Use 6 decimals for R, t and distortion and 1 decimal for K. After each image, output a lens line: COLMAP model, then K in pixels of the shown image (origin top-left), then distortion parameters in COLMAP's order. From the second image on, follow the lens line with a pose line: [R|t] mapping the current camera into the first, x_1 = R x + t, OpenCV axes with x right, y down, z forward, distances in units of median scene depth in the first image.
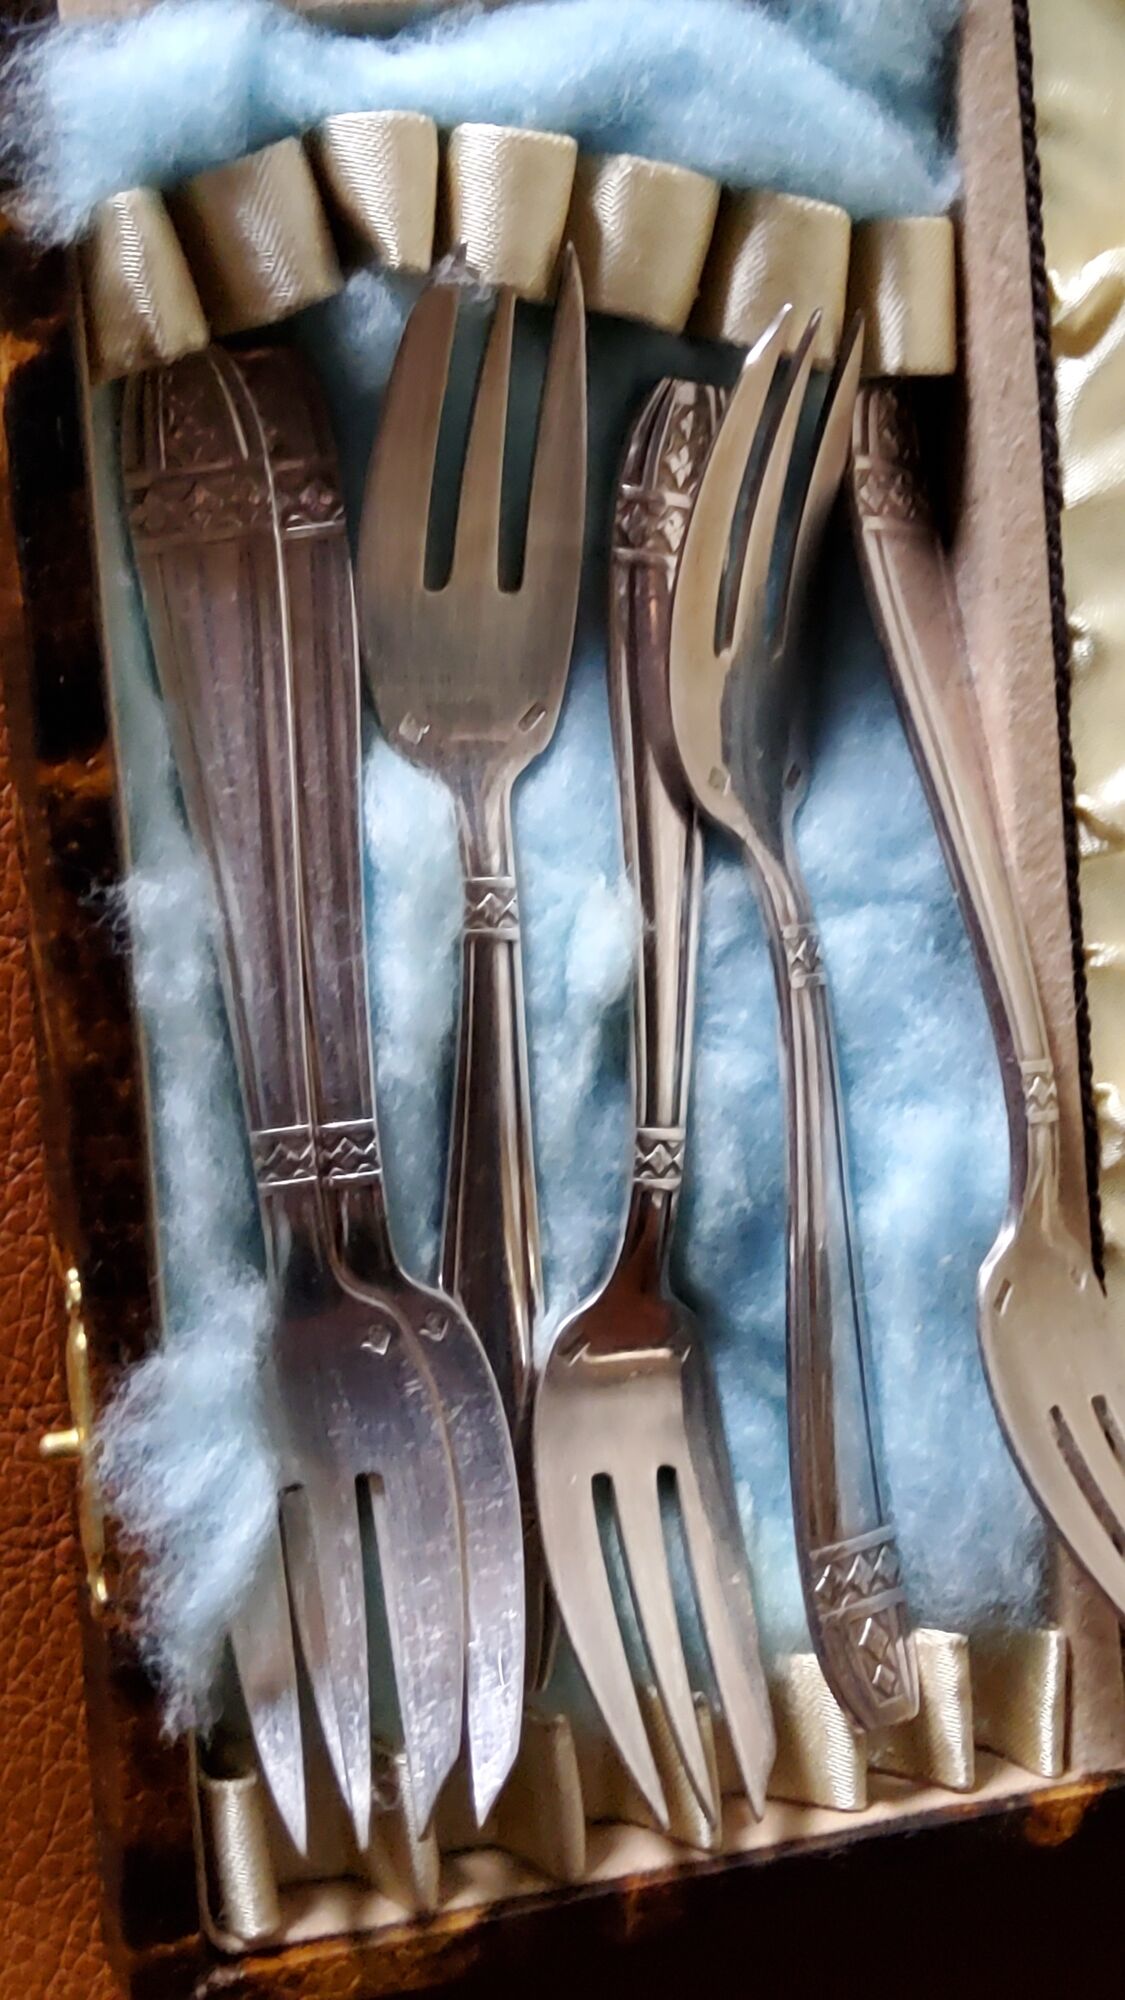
lens RADIAL K [[3016.7, 0, 578.1], [0, 3016.7, 997.5], [0, 0, 1]] dist [0.192812, -0.575497]
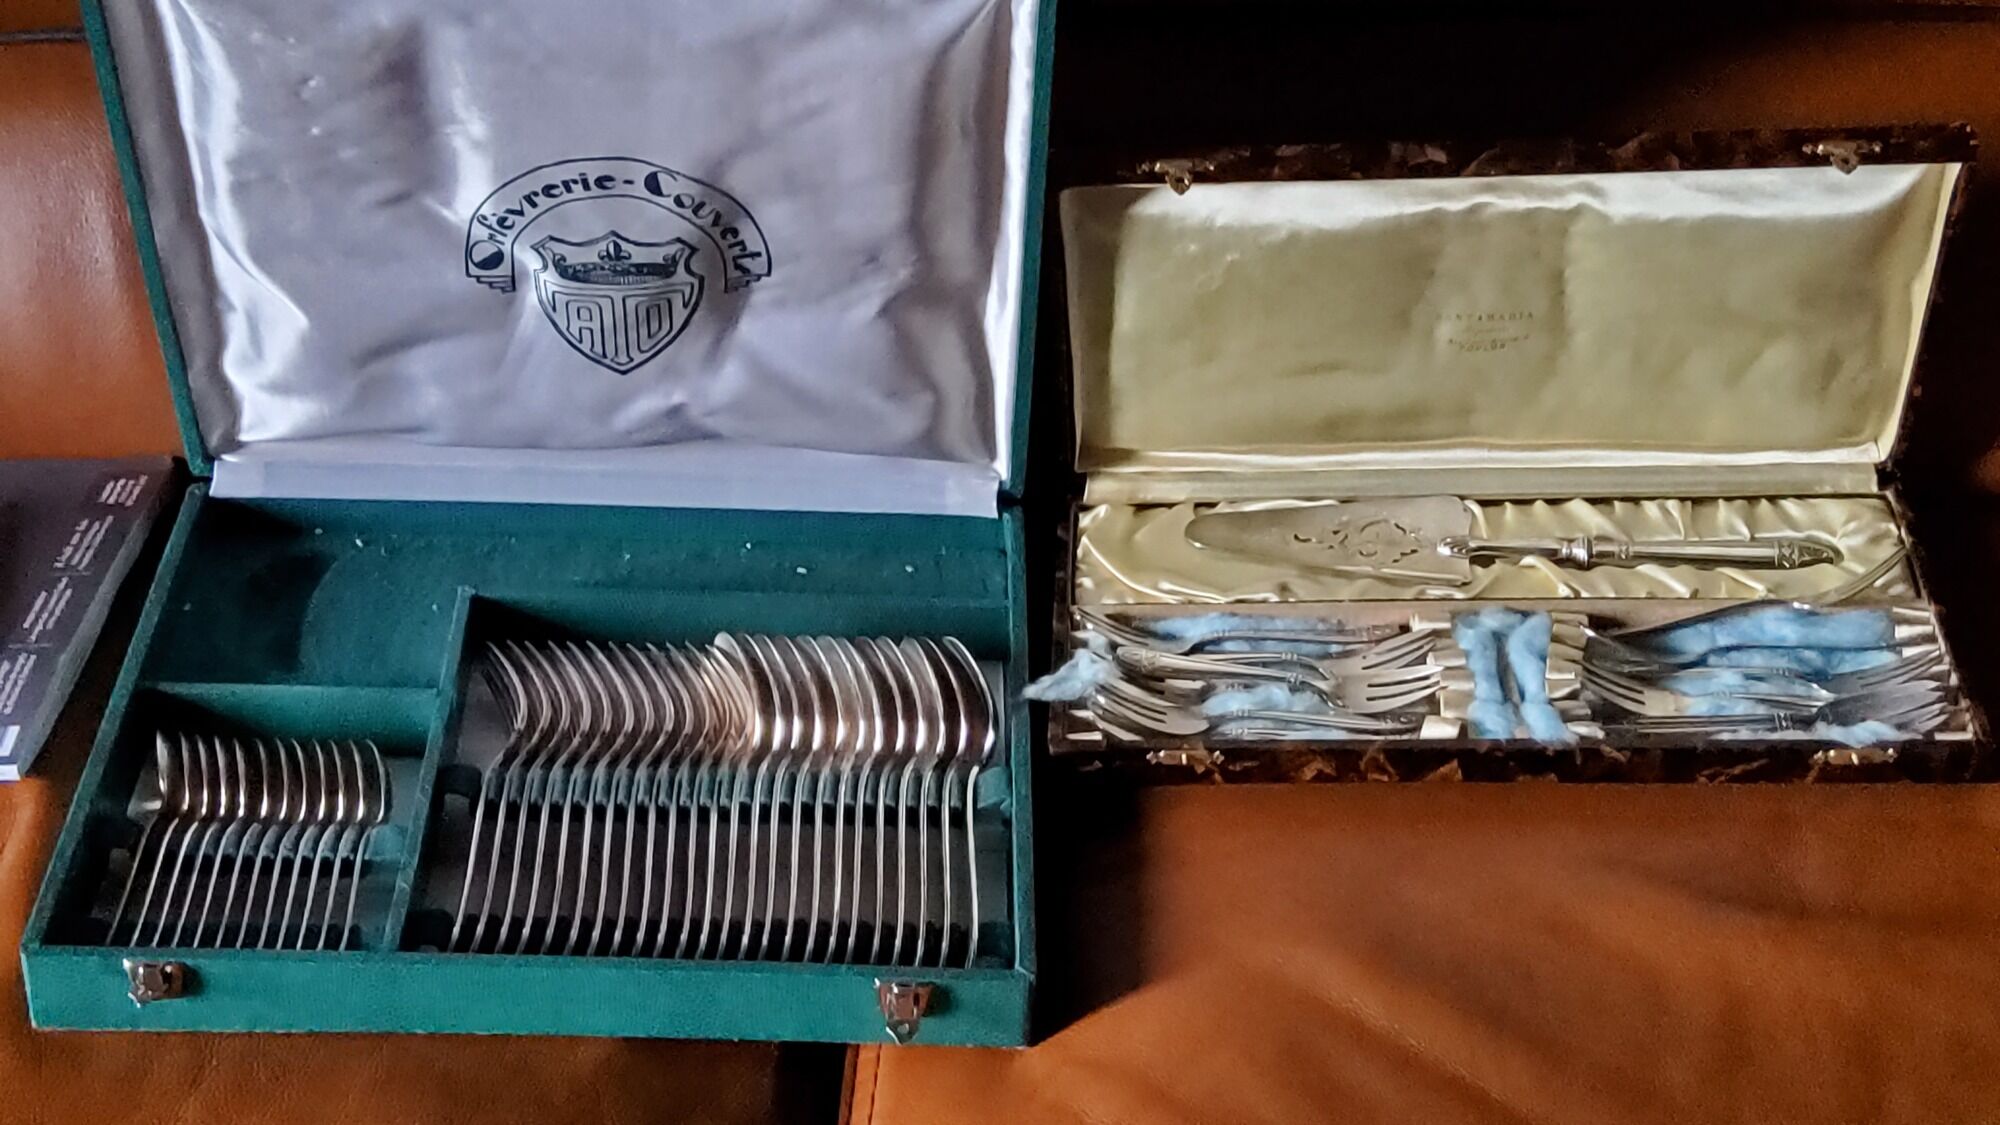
lens RADIAL K [[3016.7, 0, 984.1], [0, 3016.7, 553.5], [0, 0, 1]] dist [0.192812, -0.575497]
pose [[0.117257, -0.818206, 0.562840, -2.334583], [0.987028, 0.033432, -0.157029, -0.377432], [0.109665, 0.573952, 0.811513, -2.639696]]
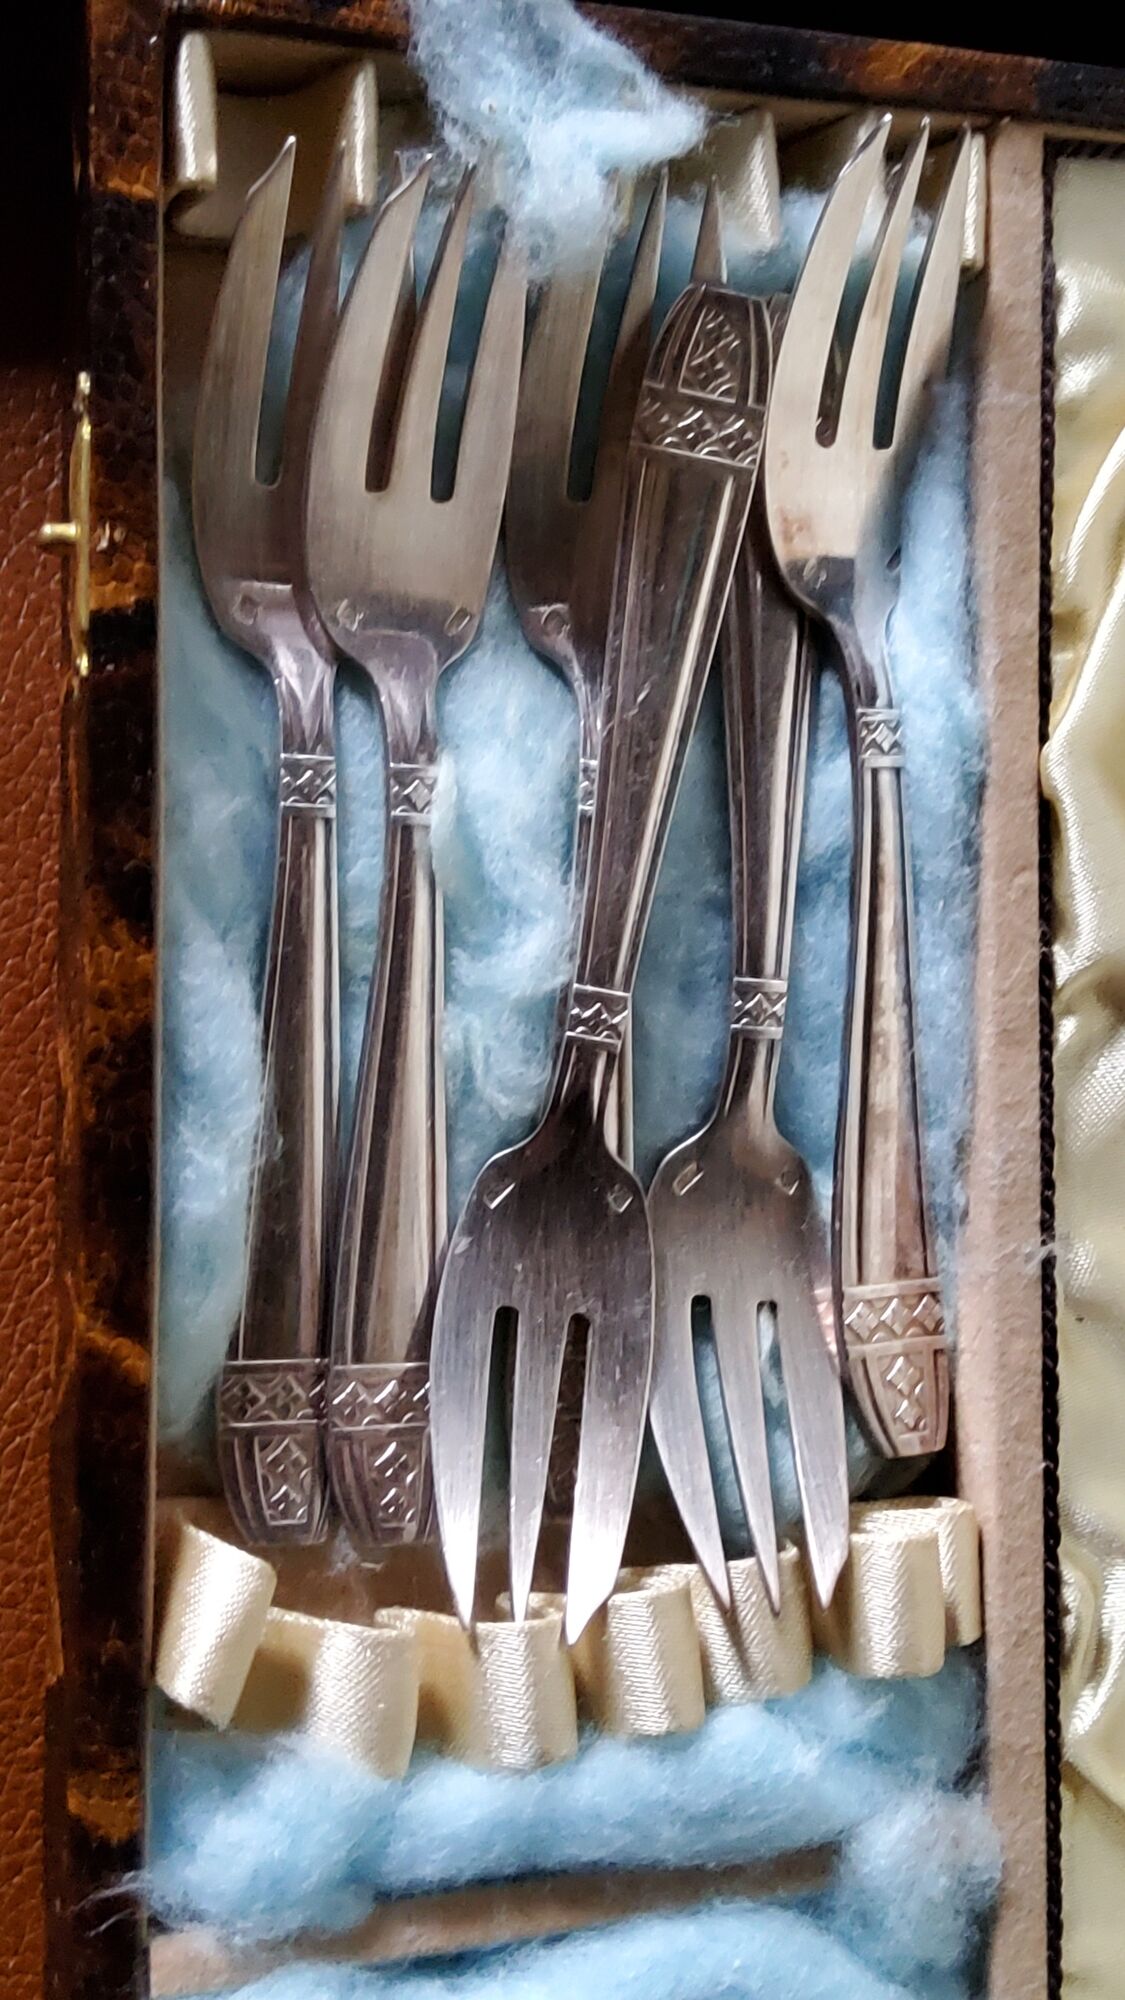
lens RADIAL K [[3016.7, 0, 578.1], [0, 3016.7, 997.5], [0, 0, 1]] dist [0.192812, -0.575497]
pose [[0.996325, 0.085538, -0.004342, -0.041701], [-0.085617, 0.993327, -0.077273, -0.534750], [-0.002297, 0.077361, 0.997001, -0.081037]]
